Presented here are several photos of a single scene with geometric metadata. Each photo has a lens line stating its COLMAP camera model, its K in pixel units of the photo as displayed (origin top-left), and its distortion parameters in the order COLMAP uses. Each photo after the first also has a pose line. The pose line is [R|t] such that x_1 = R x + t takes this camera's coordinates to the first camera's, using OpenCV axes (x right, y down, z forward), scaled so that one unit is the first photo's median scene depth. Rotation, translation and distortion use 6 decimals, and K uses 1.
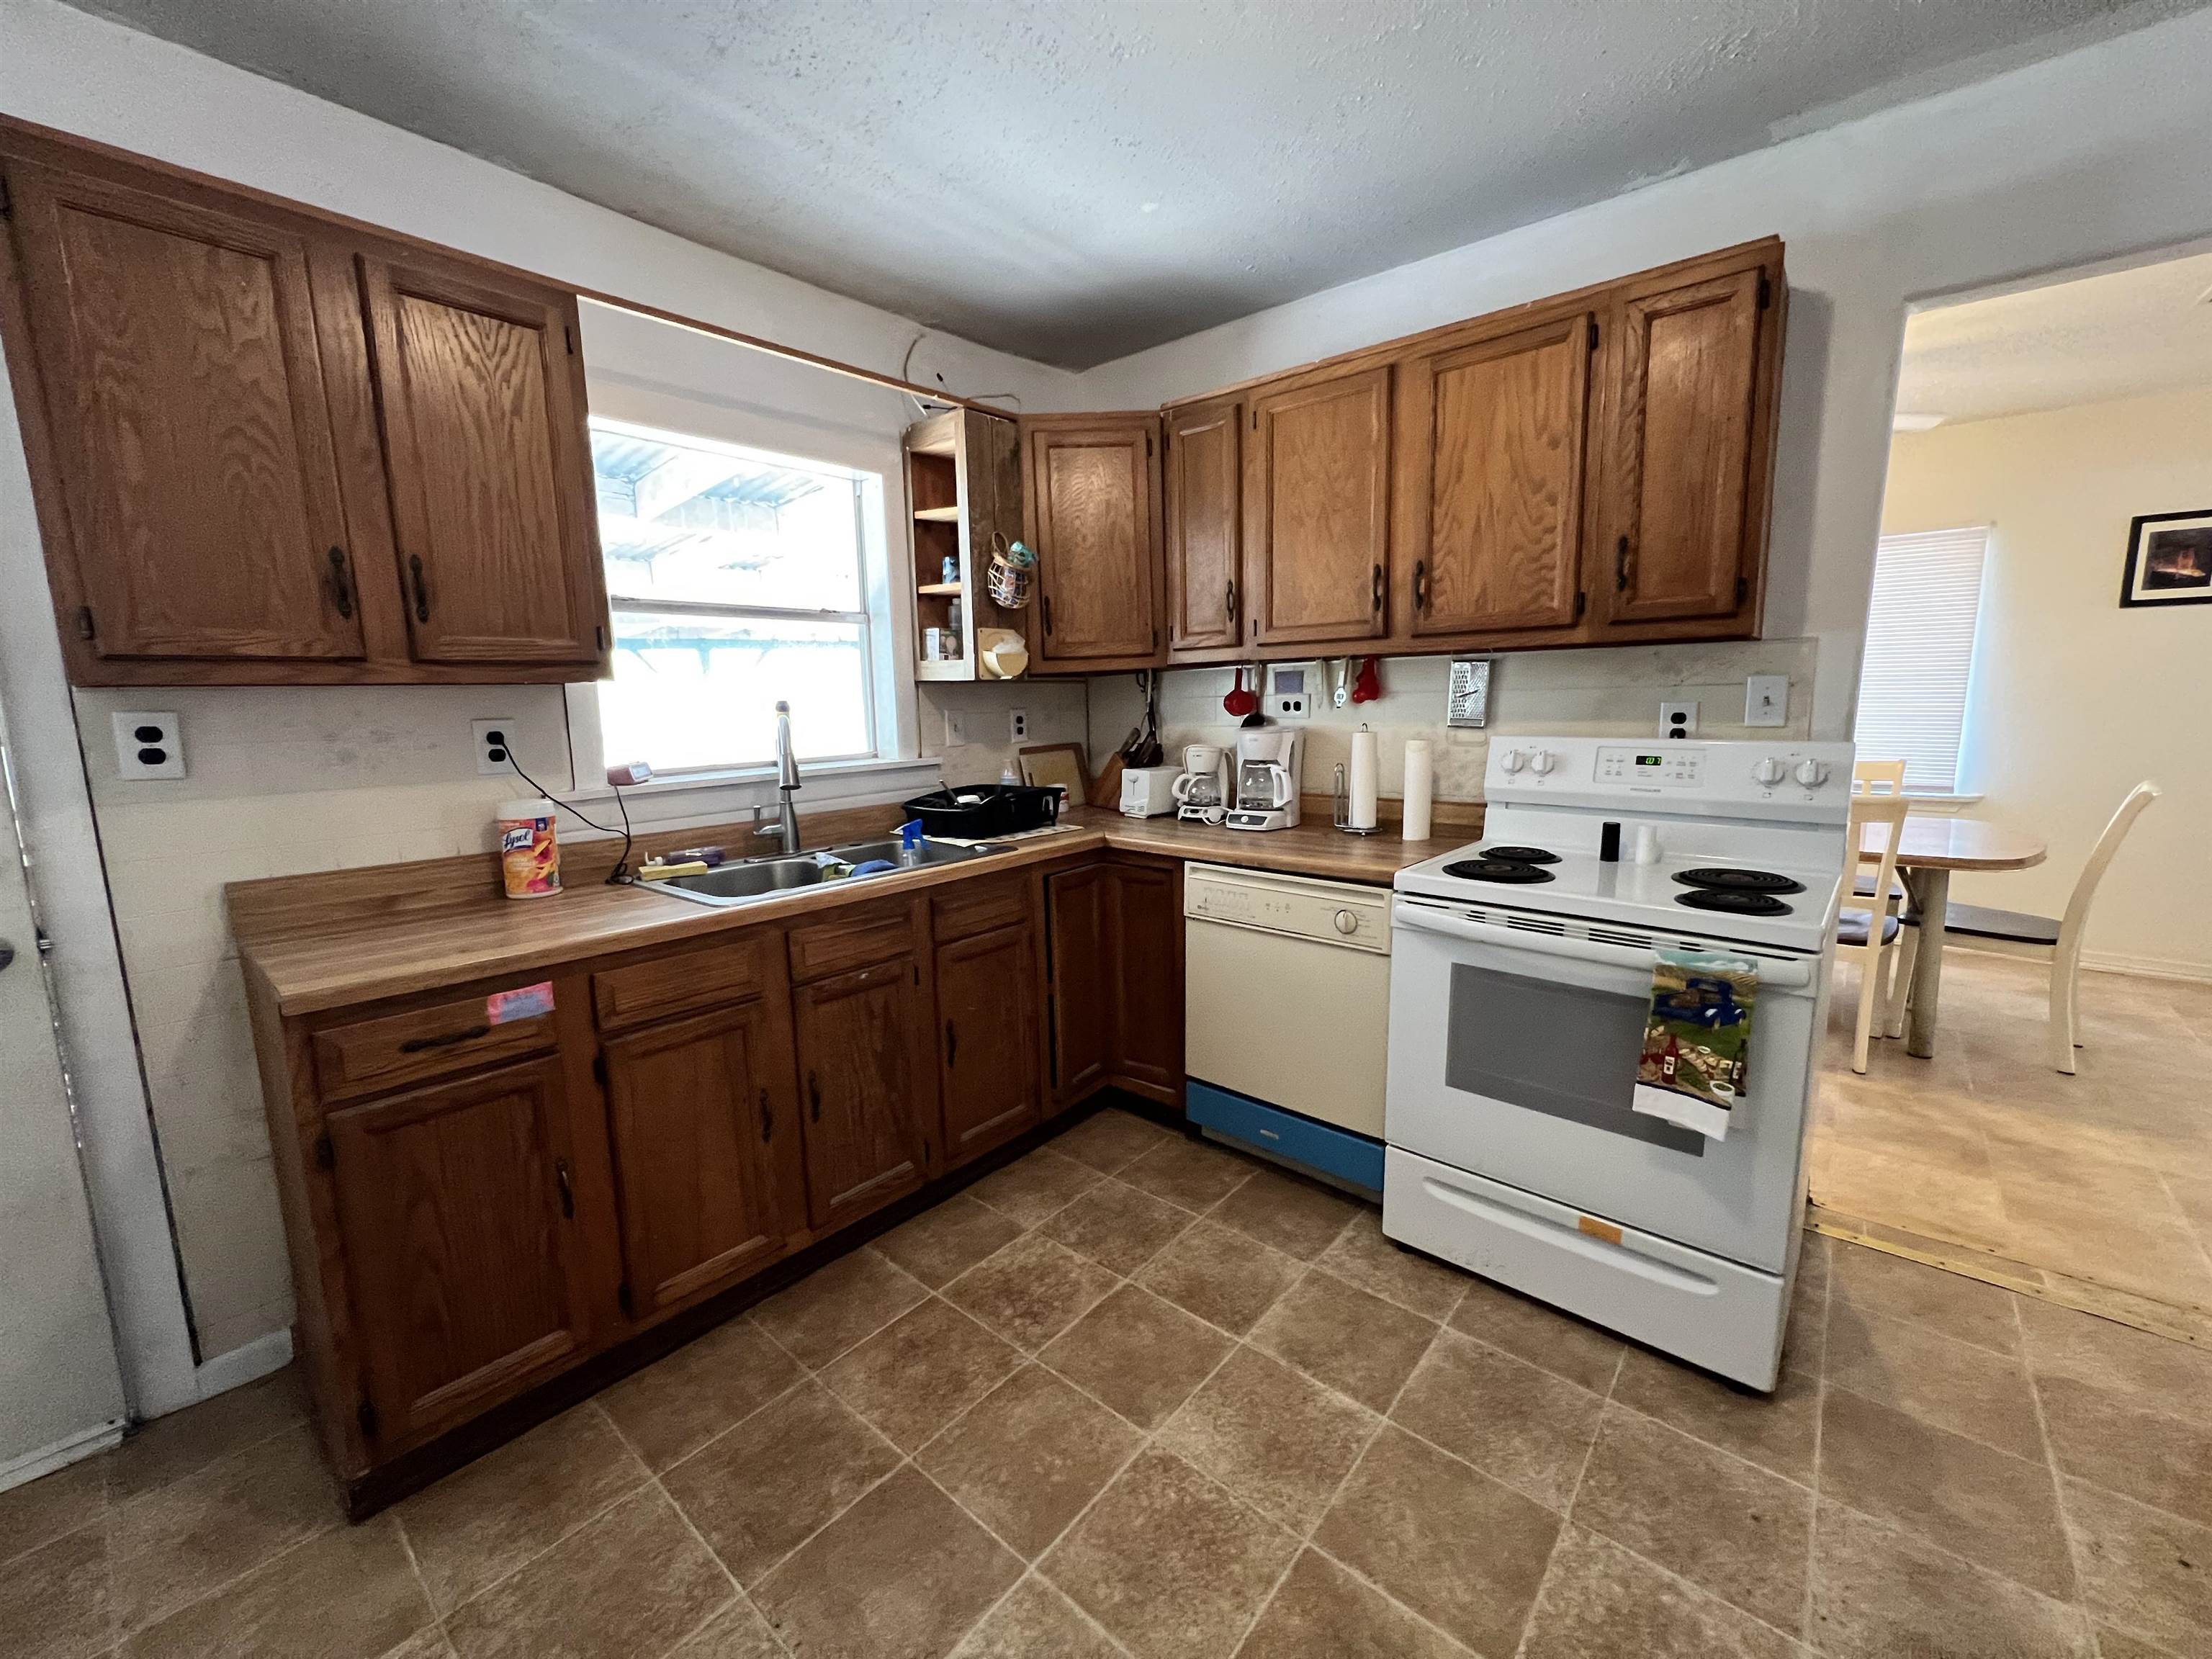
lens RADIAL K [[884.9, 0, 1106.2], [0, 884.9, 827.3], [0, 0, 1]] dist [0.000546, 0.000820]
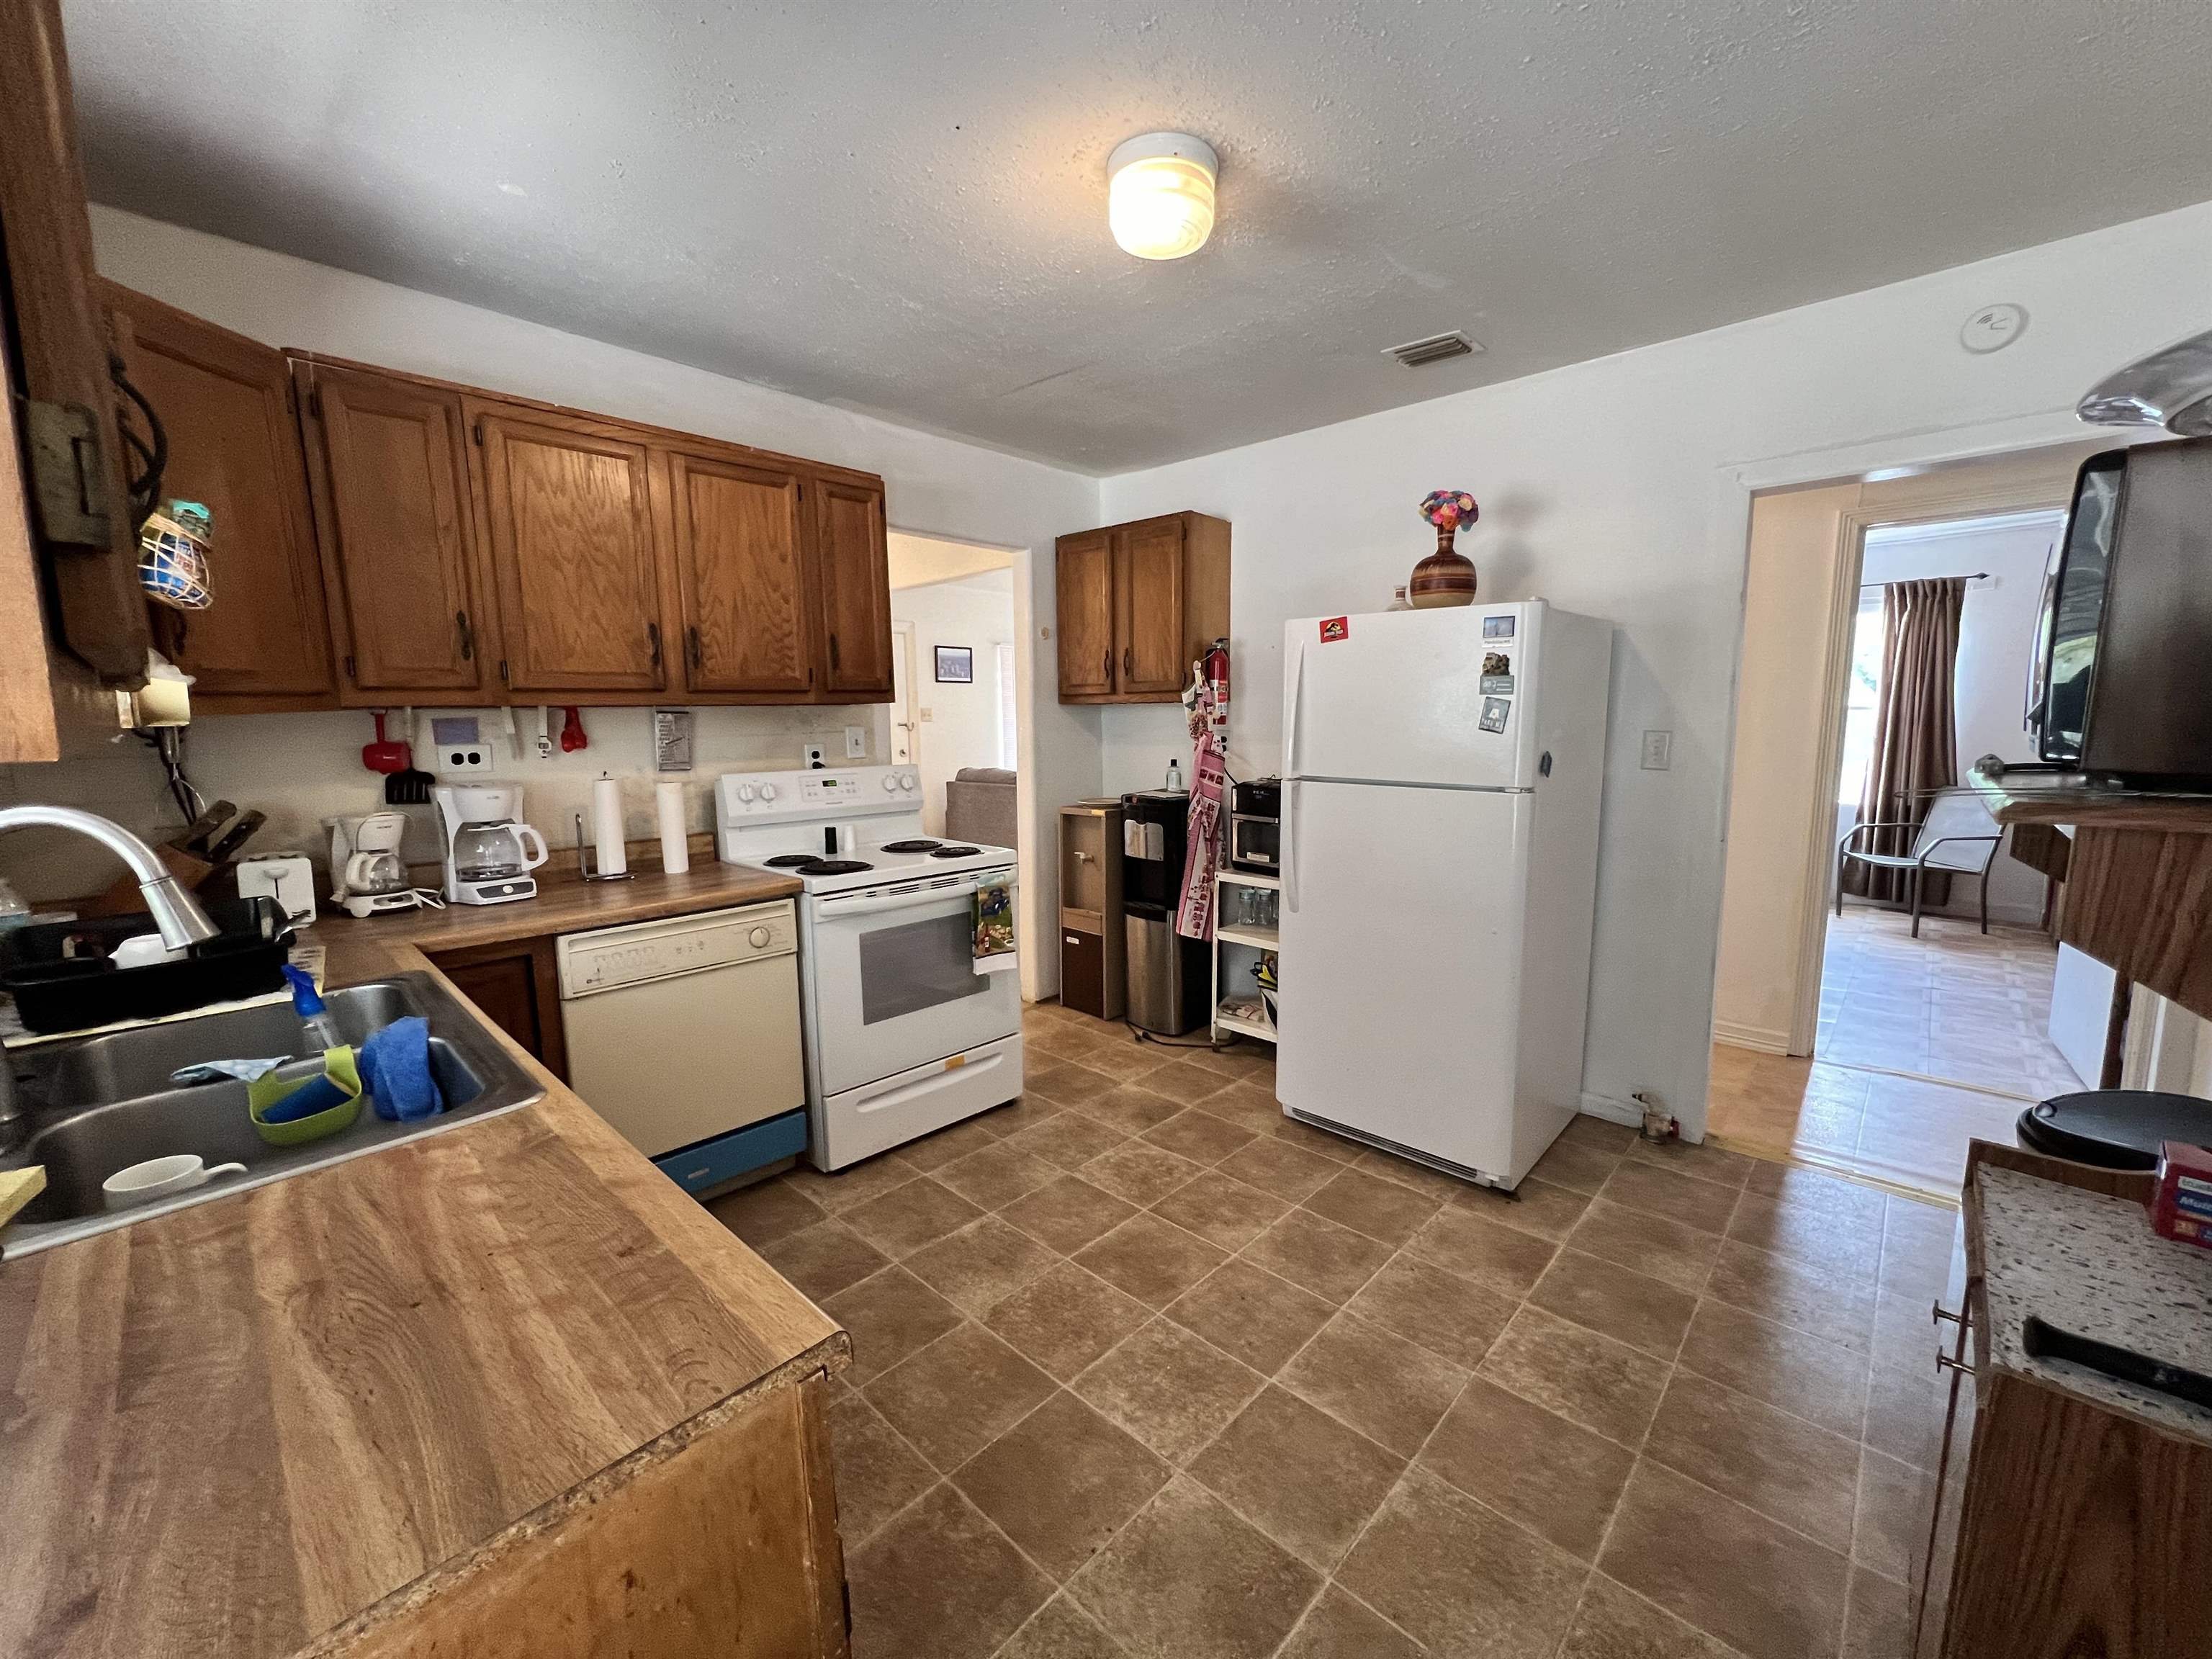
lens RADIAL K [[884.9, 0, 1106.6], [0, 884.9, 830.1], [0, 0, 1]] dist [0.000546, 0.000820]
pose [[0.046921, -0.111430, 0.992664, -0.876082], [0.161584, 0.981517, 0.102541, -0.078855], [-0.985743, 0.155587, 0.064059, 0.478176]]
